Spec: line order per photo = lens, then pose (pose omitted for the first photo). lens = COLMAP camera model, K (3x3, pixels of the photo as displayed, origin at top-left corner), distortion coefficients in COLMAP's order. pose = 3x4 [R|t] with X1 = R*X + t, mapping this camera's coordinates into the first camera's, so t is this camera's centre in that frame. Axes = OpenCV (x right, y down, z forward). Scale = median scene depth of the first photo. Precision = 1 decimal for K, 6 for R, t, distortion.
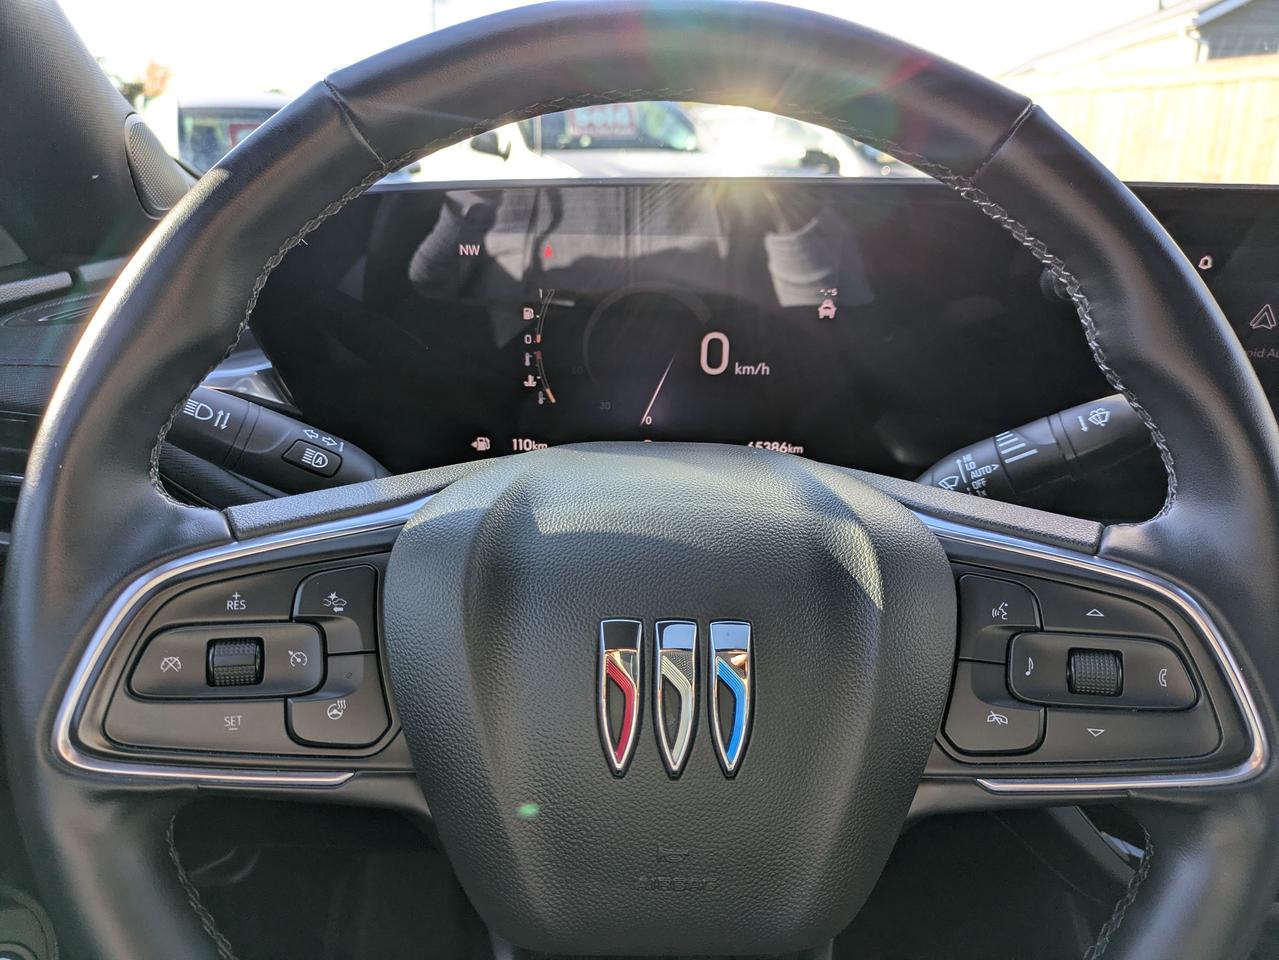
lens RADIAL K [[987.5, 0, 639.5], [0, 987.5, 480.0], [0, 0, 1]] dist [-0.000274, -0.001858]
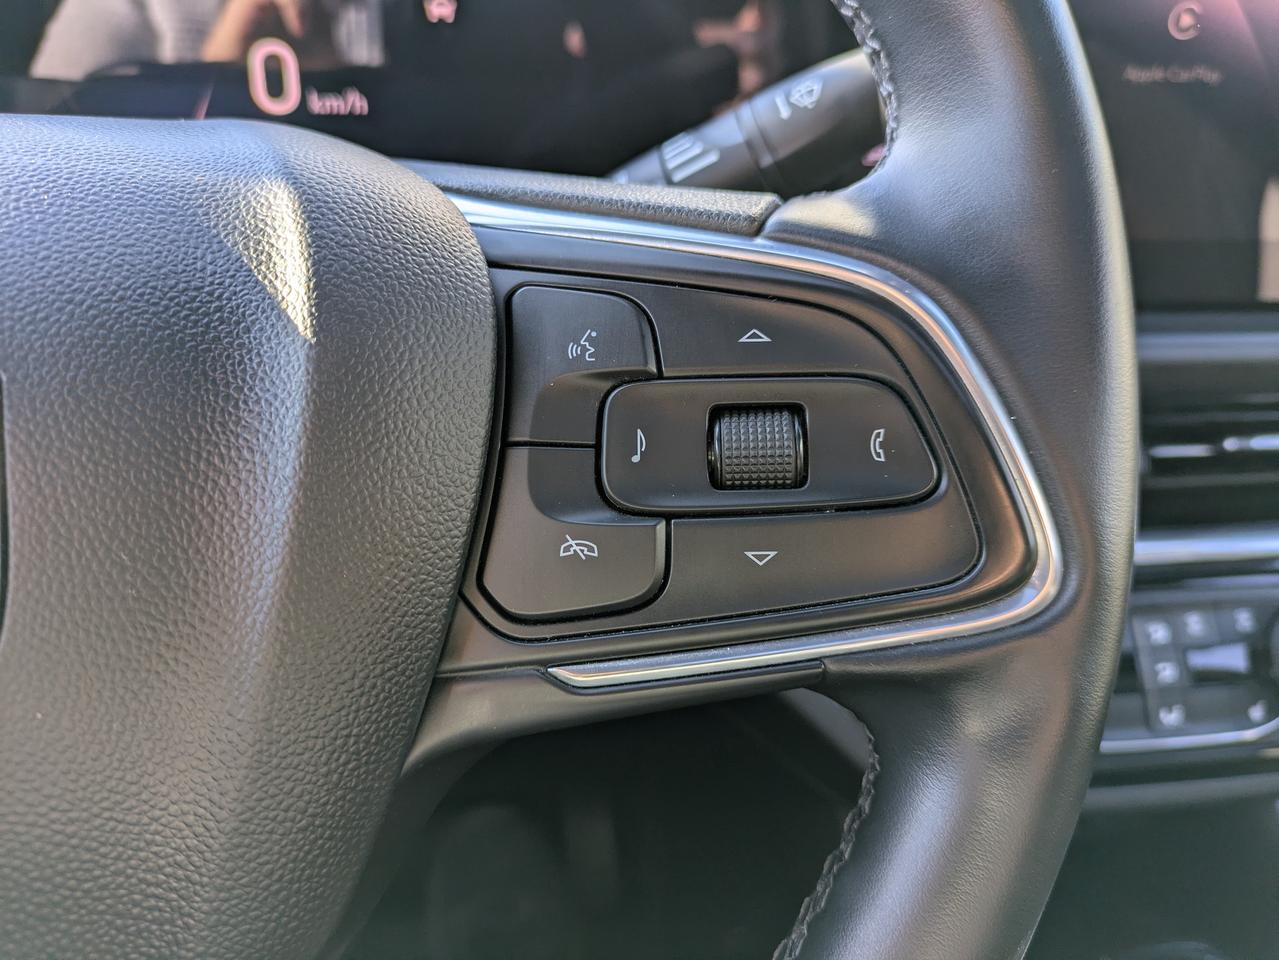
lens RADIAL K [[939.0, 0, 653.3], [0, 939.0, 481.5], [0, 0, 1]] dist [-0.003027, -0.009501]
pose [[0.985340, -0.068173, 0.156390, 0.325673], [0.058142, 0.996000, 0.067846, 0.175387], [-0.160389, -0.057759, 0.985362, 0.512308]]
